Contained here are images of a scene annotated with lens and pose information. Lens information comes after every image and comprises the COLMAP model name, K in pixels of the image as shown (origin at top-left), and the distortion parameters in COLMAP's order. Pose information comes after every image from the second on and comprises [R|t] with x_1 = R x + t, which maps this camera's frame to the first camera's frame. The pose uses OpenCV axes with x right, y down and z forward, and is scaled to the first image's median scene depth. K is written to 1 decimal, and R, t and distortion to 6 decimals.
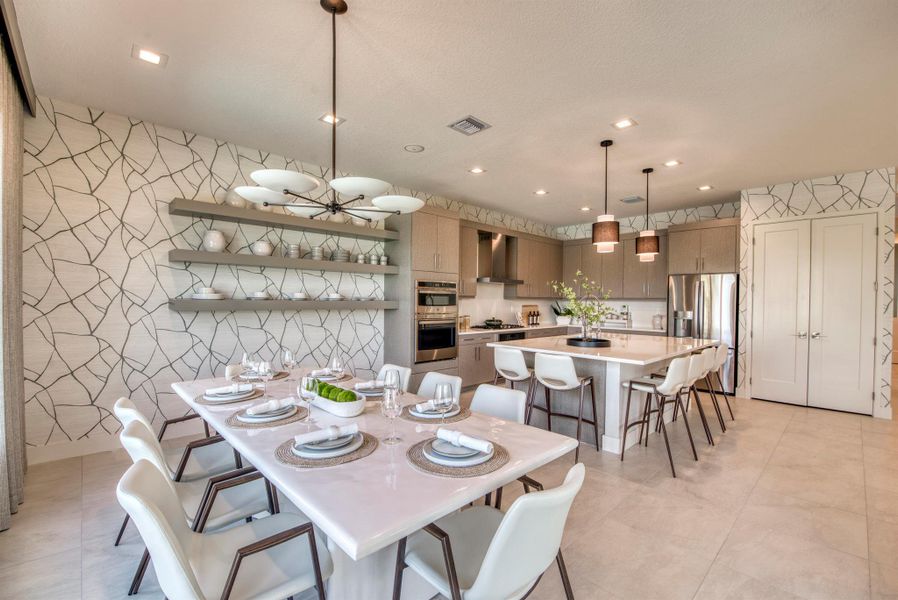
lens RADIAL K [[378.0, 0, 452.5], [0, 378.0, 303.0], [0, 0, 1]] dist [-0.024762, -0.000634]
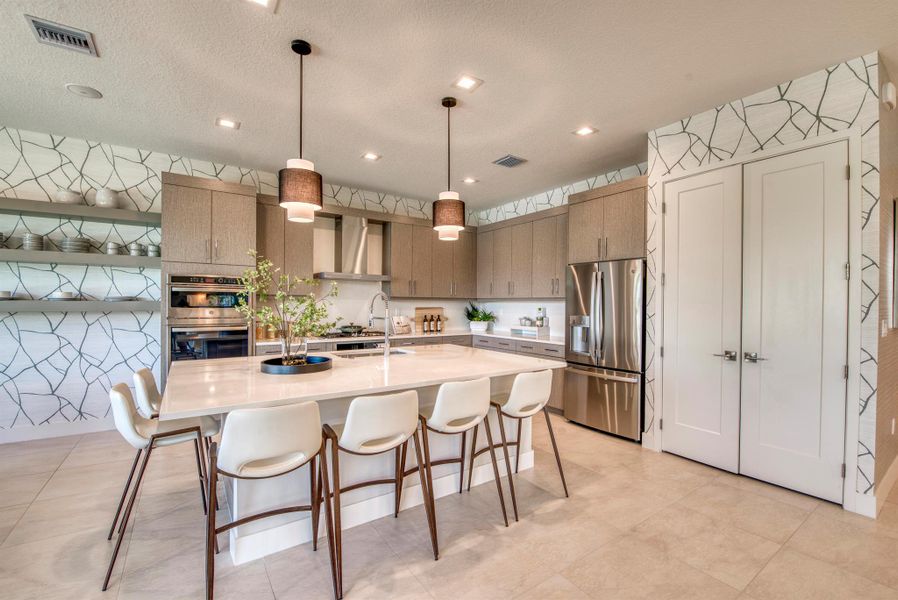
lens RADIAL K [[378.0, 0, 447.3], [0, 378.0, 303.8], [0, 0, 1]] dist [-0.024762, -0.000634]
pose [[0.990515, -0.001121, -0.137399, 0.527136], [0.000161, 0.999976, -0.006993, 0.005002], [0.137404, 0.006905, 0.990491, 0.305551]]
